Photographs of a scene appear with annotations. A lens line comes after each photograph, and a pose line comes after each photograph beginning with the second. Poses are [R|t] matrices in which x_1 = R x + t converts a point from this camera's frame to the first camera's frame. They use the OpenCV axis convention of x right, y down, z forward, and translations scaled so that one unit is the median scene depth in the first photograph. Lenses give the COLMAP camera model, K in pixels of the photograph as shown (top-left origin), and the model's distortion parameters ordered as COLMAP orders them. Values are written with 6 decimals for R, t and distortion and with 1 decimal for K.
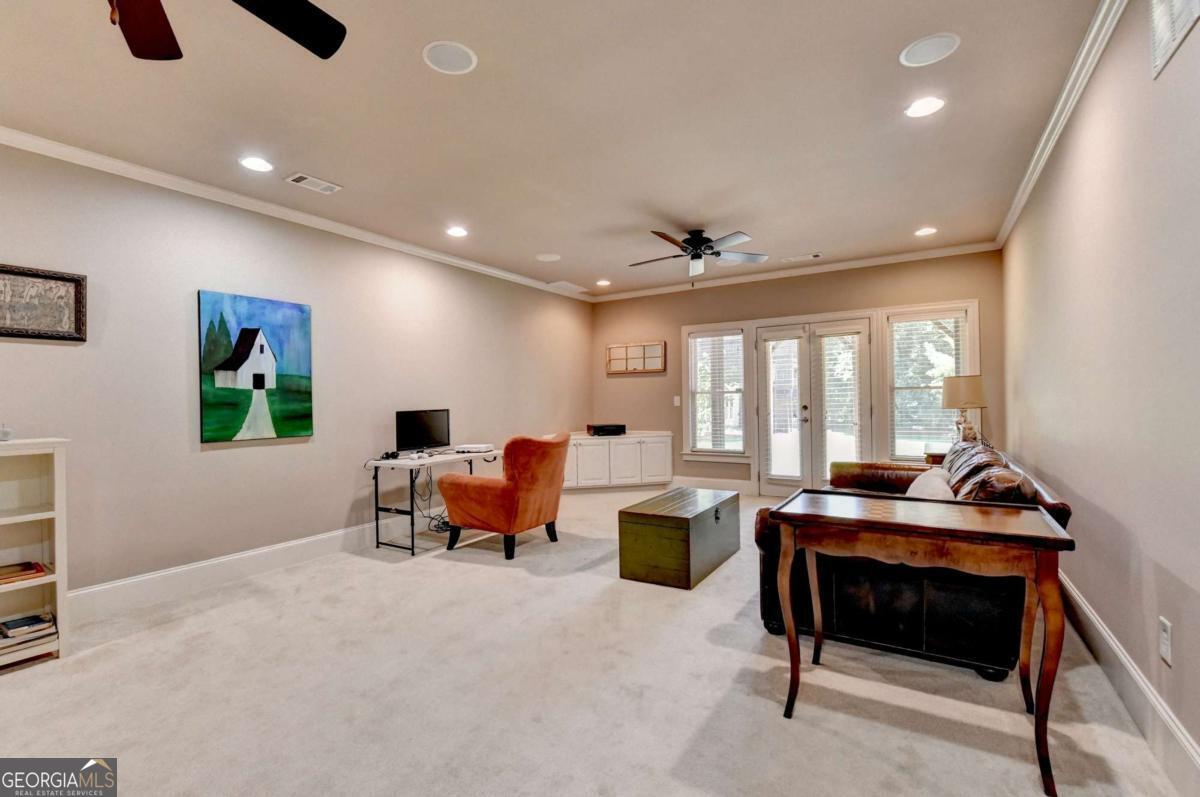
lens RADIAL K [[503.8, 0, 600.0], [0, 503.8, 398.5], [0, 0, 1]] dist [-0.019798, -0.000506]
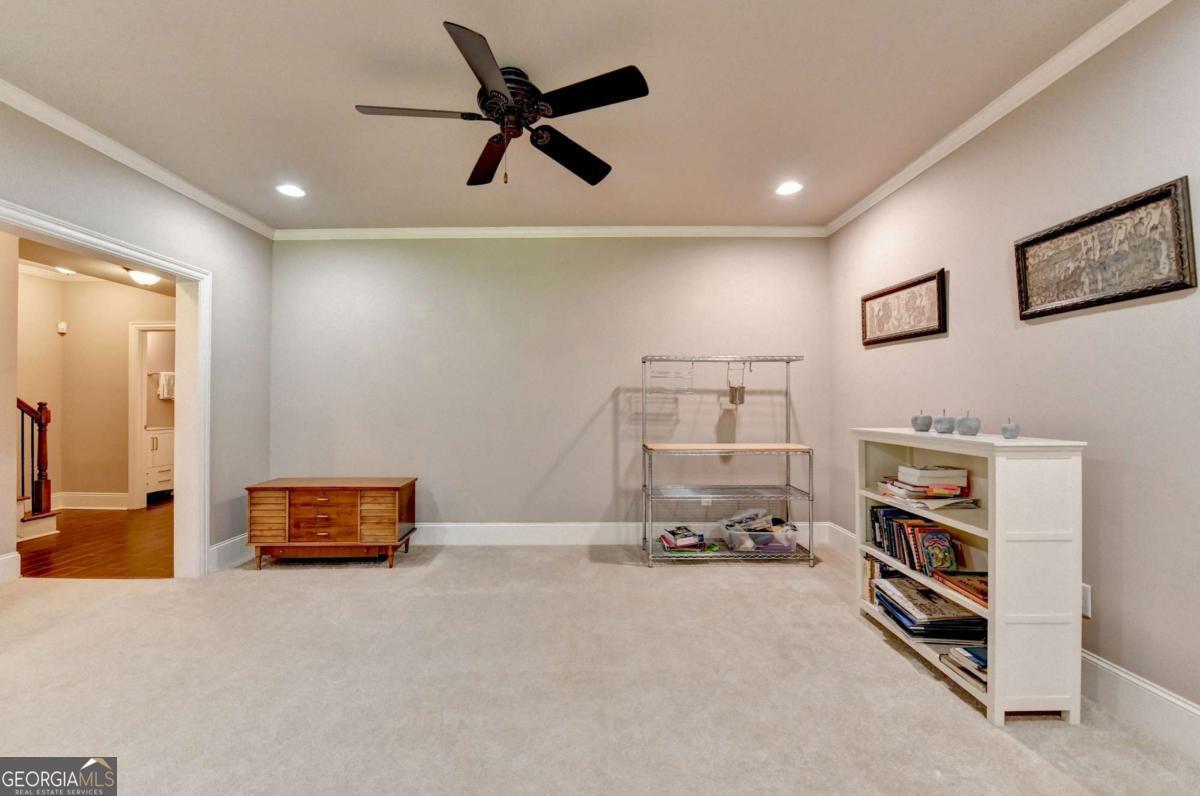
lens RADIAL K [[503.8, 0, 600.0], [0, 503.8, 398.0], [0, 0, 1]] dist [-0.019798, -0.000506]
pose [[-0.847376, 0.014510, -0.530796, -0.091722], [0.019291, 0.999808, -0.003467, 0.002955], [0.530644, -0.013177, -0.847493, 0.746388]]
